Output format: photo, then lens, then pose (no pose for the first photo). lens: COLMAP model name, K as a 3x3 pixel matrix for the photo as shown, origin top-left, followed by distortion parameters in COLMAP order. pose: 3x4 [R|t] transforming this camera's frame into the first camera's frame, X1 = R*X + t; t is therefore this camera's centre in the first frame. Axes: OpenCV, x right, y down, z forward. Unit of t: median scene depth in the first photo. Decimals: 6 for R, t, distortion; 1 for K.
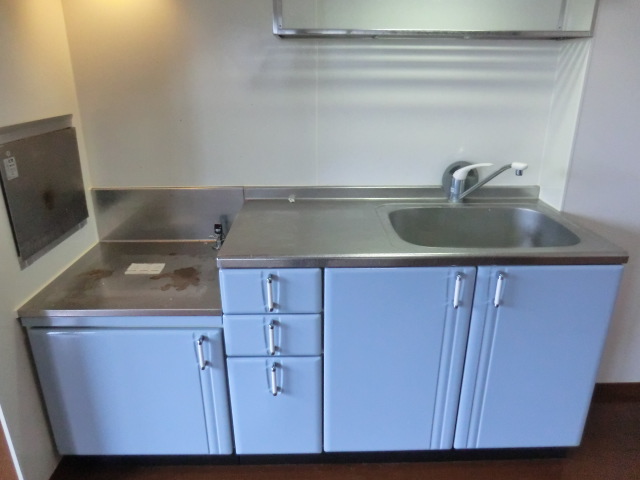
lens RADIAL K [[464.6, 0, 322.0], [0, 464.6, 235.7], [0, 0, 1]] dist [-0.059470, 0.036147]
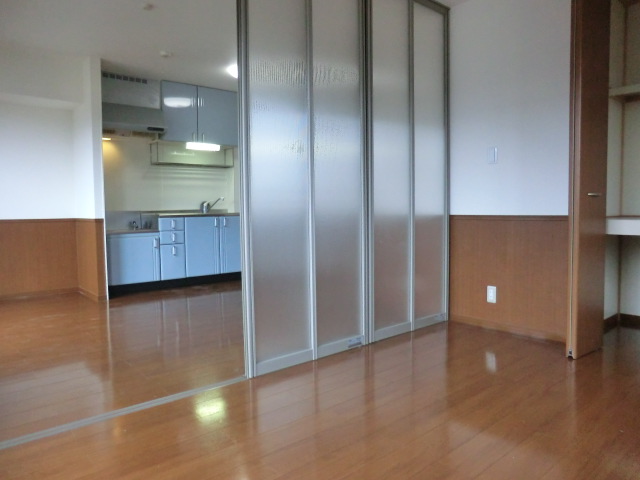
lens RADIAL K [[464.6, 0, 313.6], [0, 464.6, 240.3], [0, 0, 1]] dist [-0.059470, 0.036147]
pose [[0.774905, -0.053699, 0.629792, -1.400864], [0.226890, 0.953610, -0.197860, 1.098369], [-0.589952, 0.296216, 0.751141, -2.190259]]
